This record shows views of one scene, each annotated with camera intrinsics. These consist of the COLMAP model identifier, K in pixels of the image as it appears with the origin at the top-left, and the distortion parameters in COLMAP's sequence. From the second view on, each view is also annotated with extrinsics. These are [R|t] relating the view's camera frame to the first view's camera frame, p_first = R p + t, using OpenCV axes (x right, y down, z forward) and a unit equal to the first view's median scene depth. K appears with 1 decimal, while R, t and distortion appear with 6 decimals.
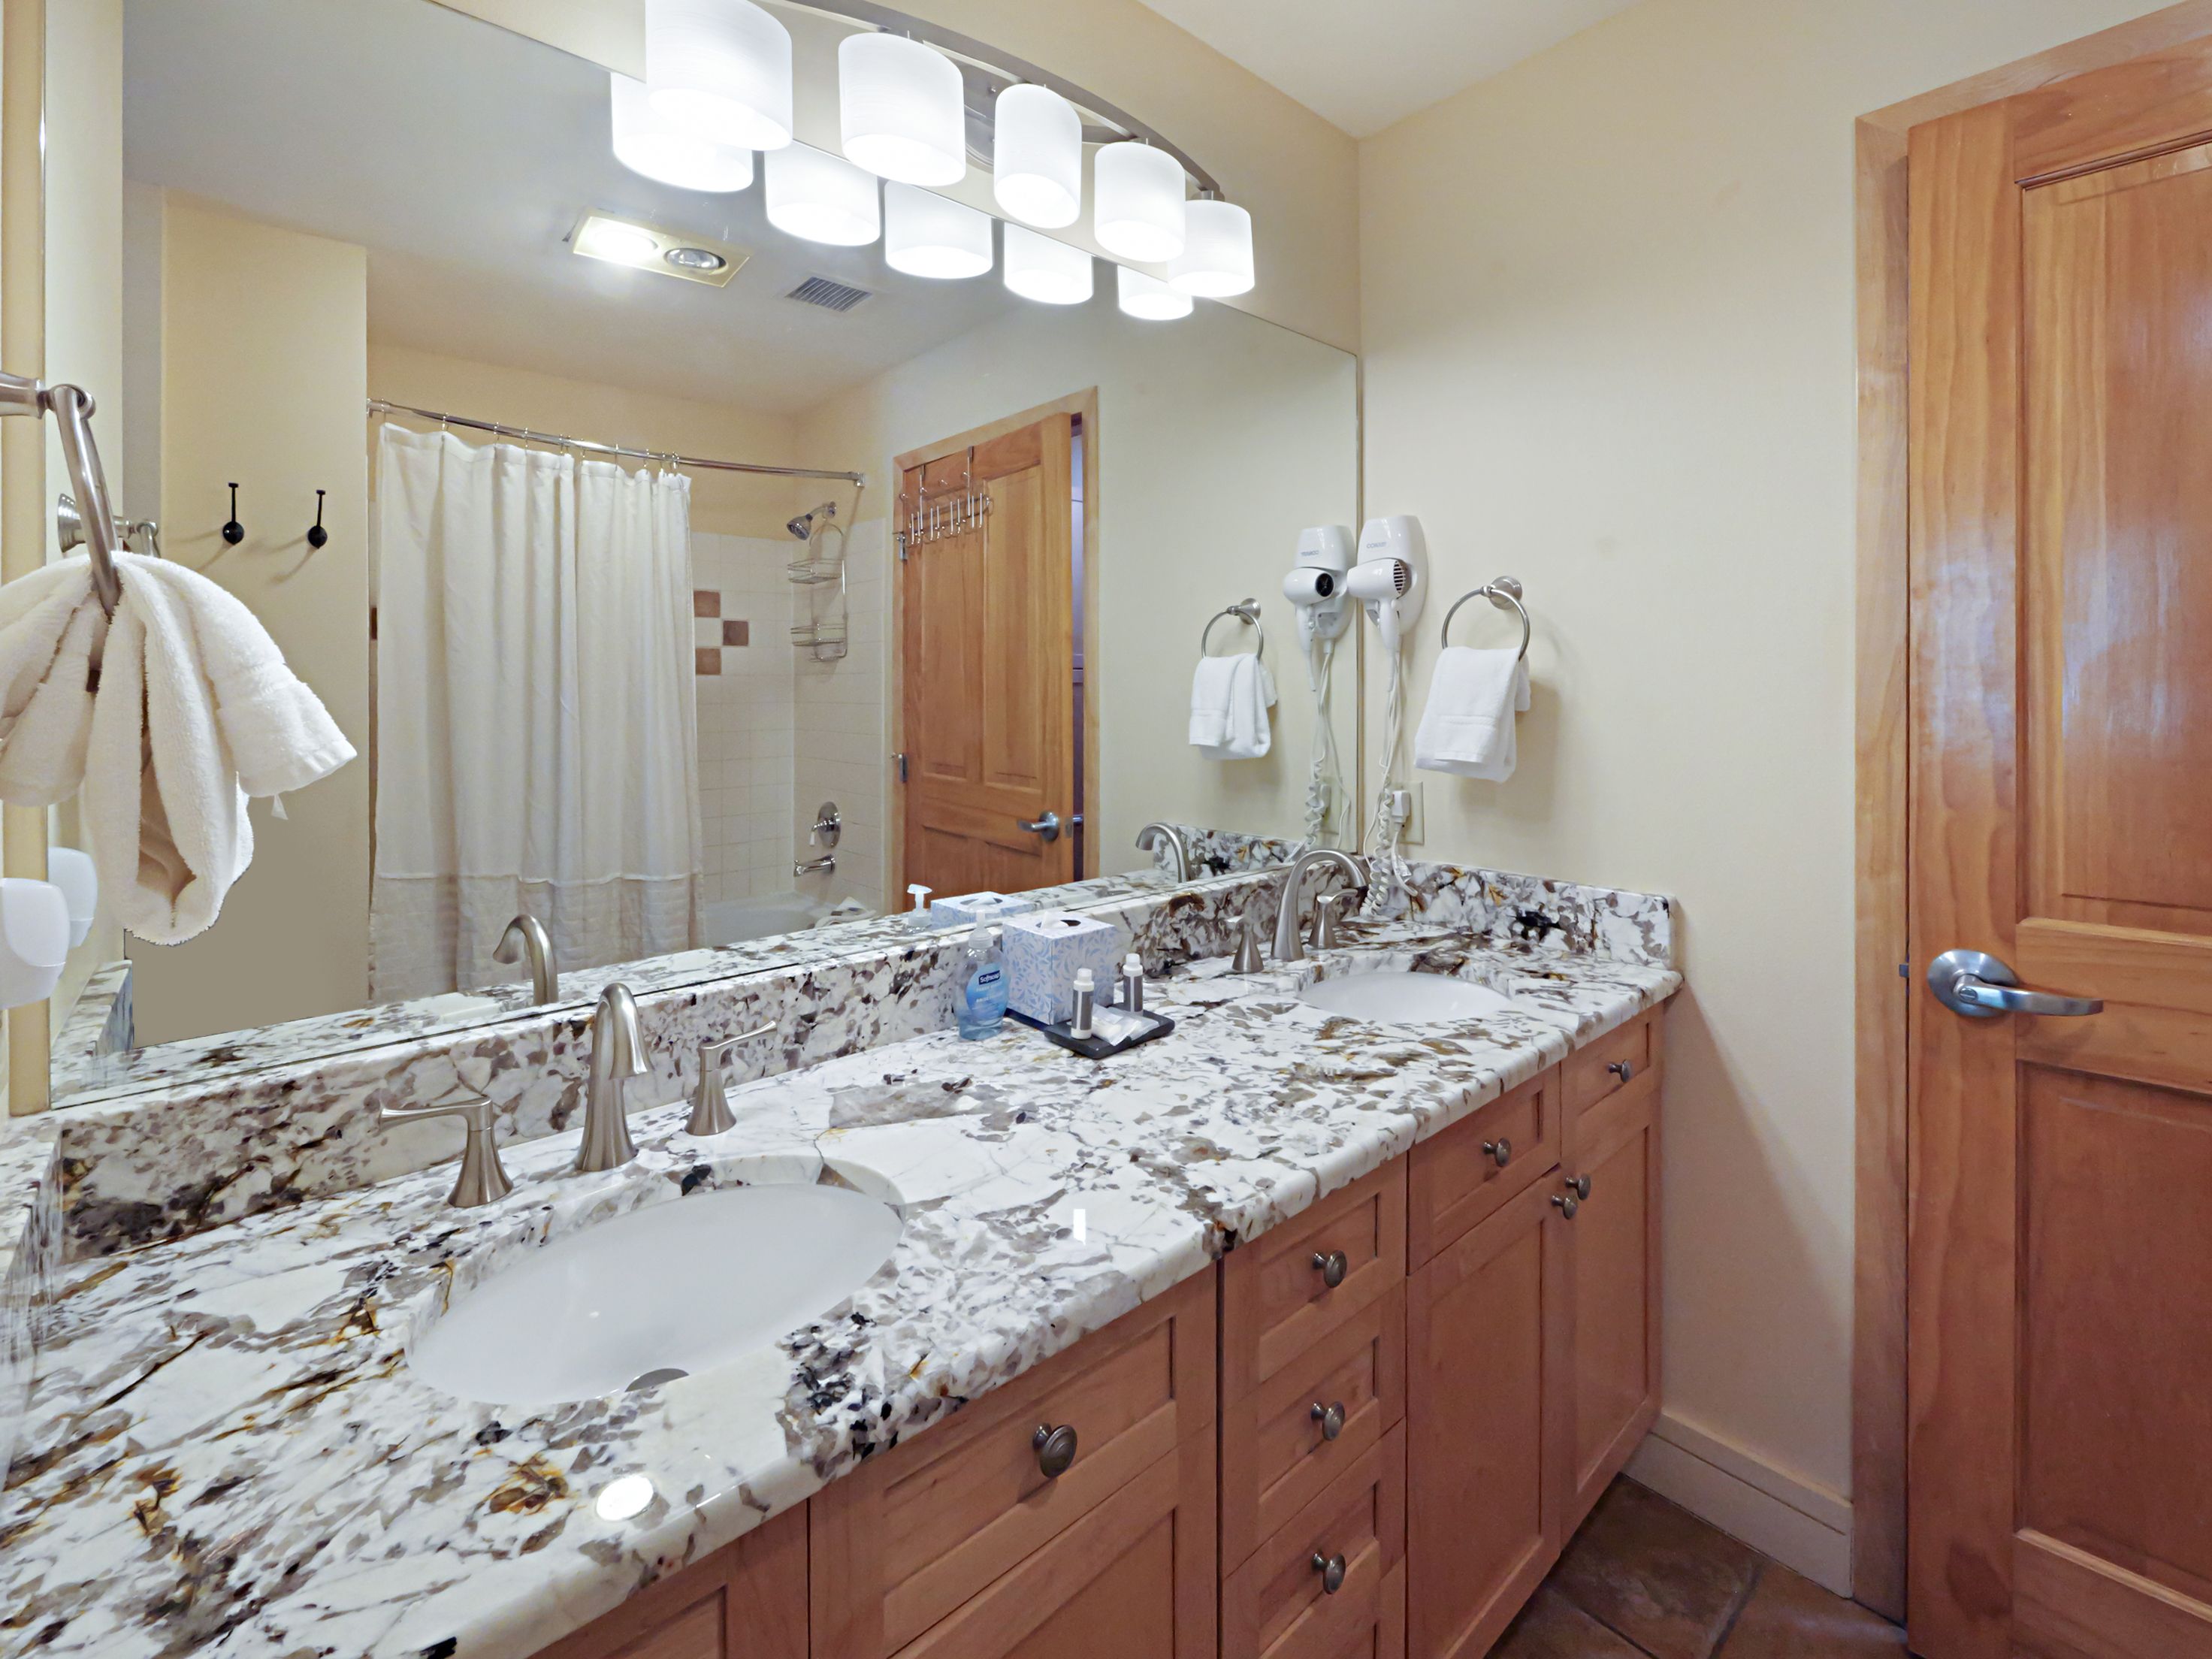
lens RADIAL K [[923.9, 0, 1105.5], [0, 923.9, 696.5], [0, 0, 1]] dist [-0.003103, -0.000583]
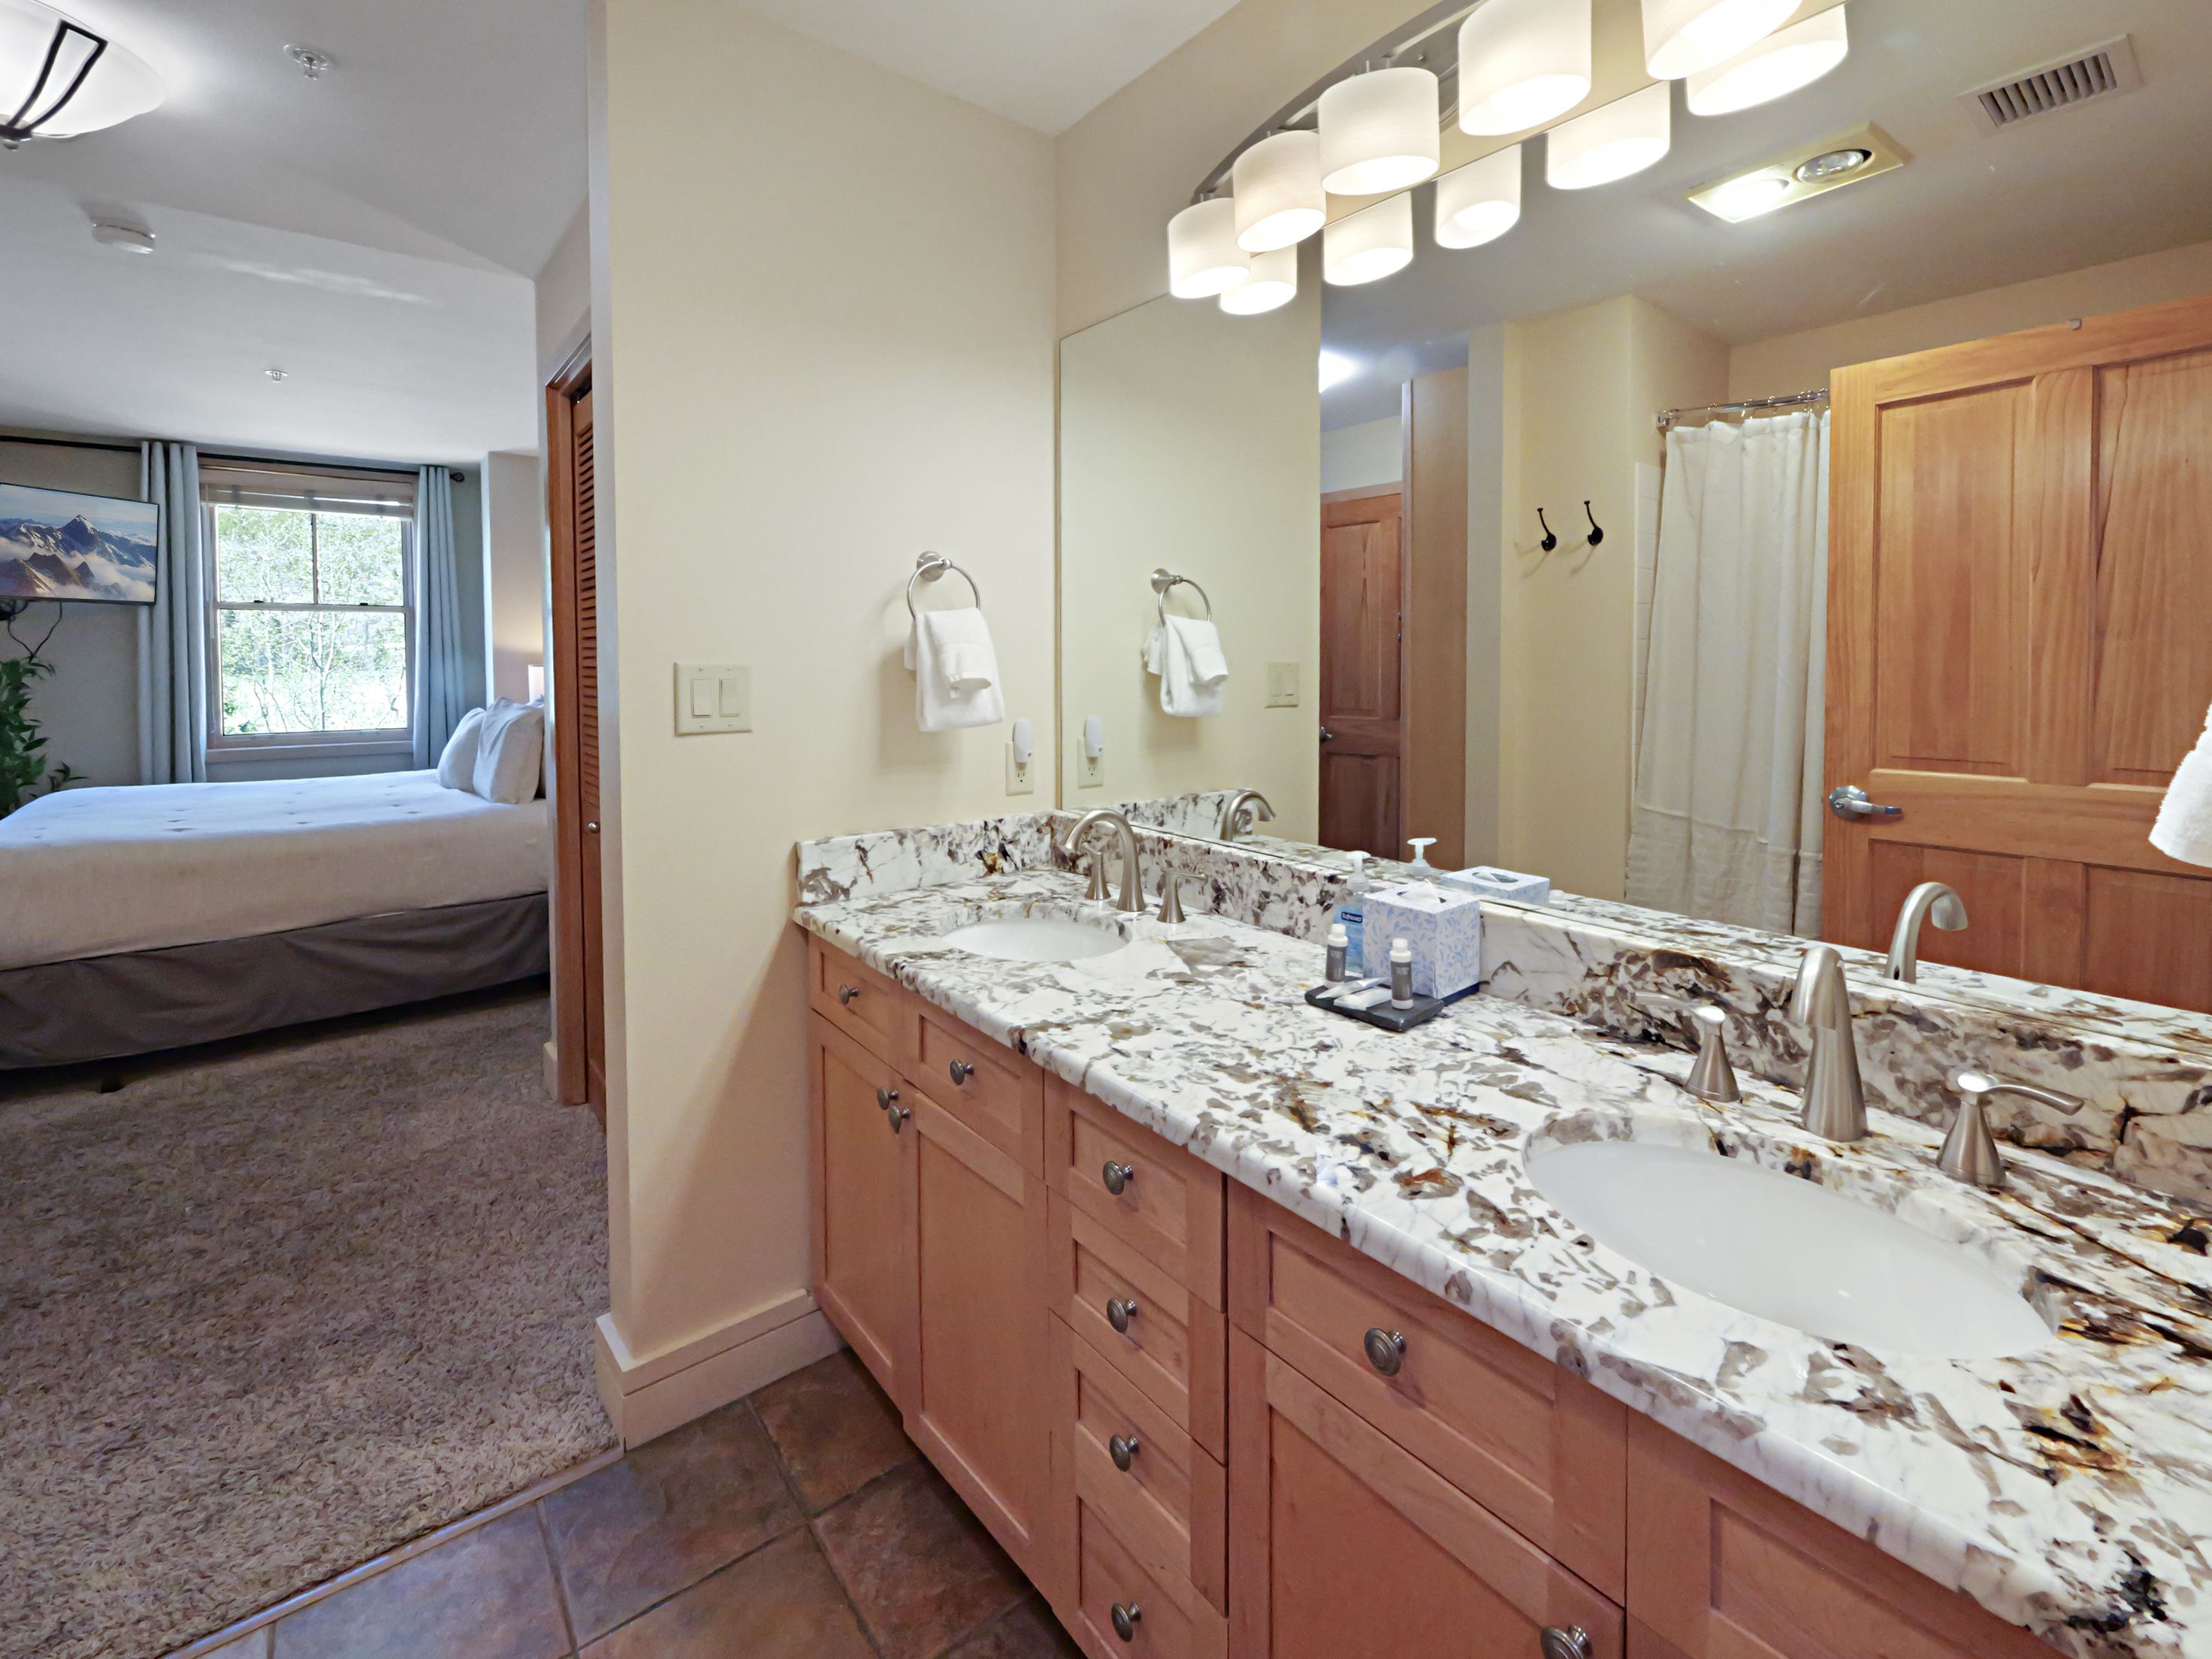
lens RADIAL K [[966.8, 0, 1151.4], [0, 966.8, 688.8], [0, 0, 1]] dist [-0.002214, -0.000221]
pose [[0.001169, 0.035637, -0.999364, 1.010051], [-0.008166, 0.999332, 0.035627, -0.006333], [0.999966, 0.008119, 0.001459, 0.755693]]
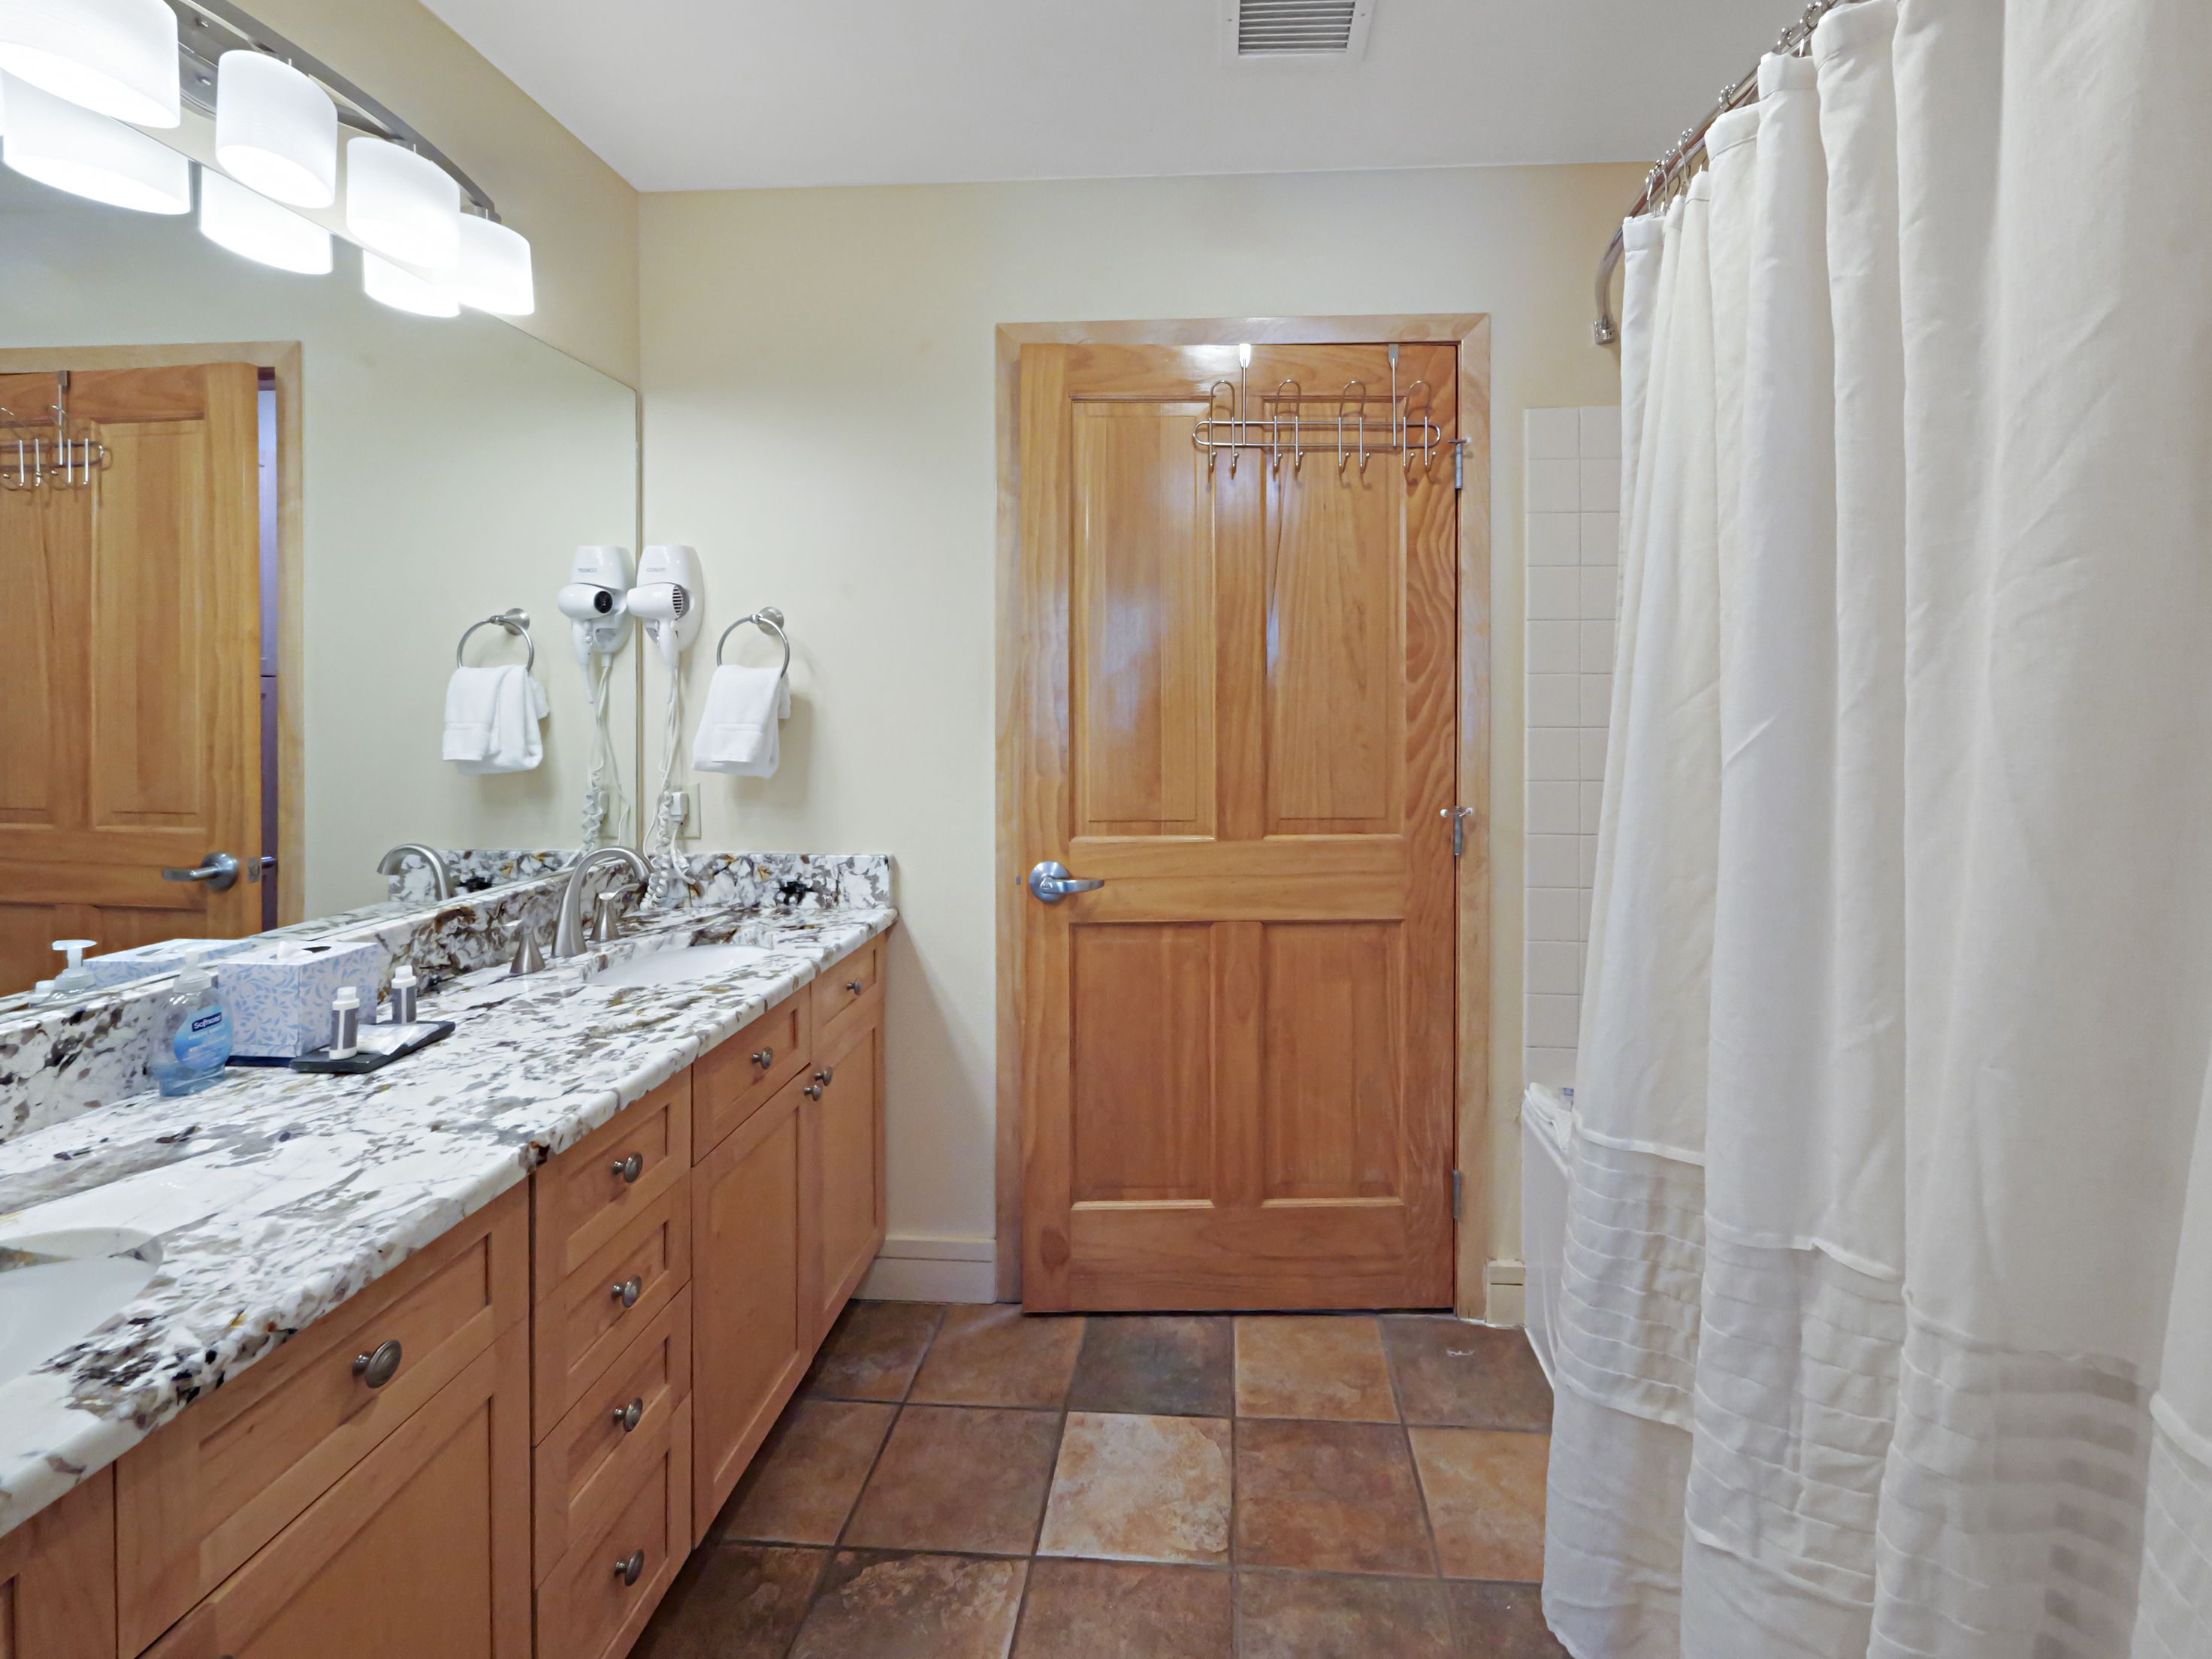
lens RADIAL K [[923.9, 0, 1105.5], [0, 923.9, 696.5], [0, 0, 1]] dist [-0.003103, -0.000583]
pose [[0.731590, 0.002593, 0.681740, -0.097159], [0.006253, 0.999925, -0.010513, 0.002466], [-0.681717, 0.011955, 0.731519, -0.254284]]
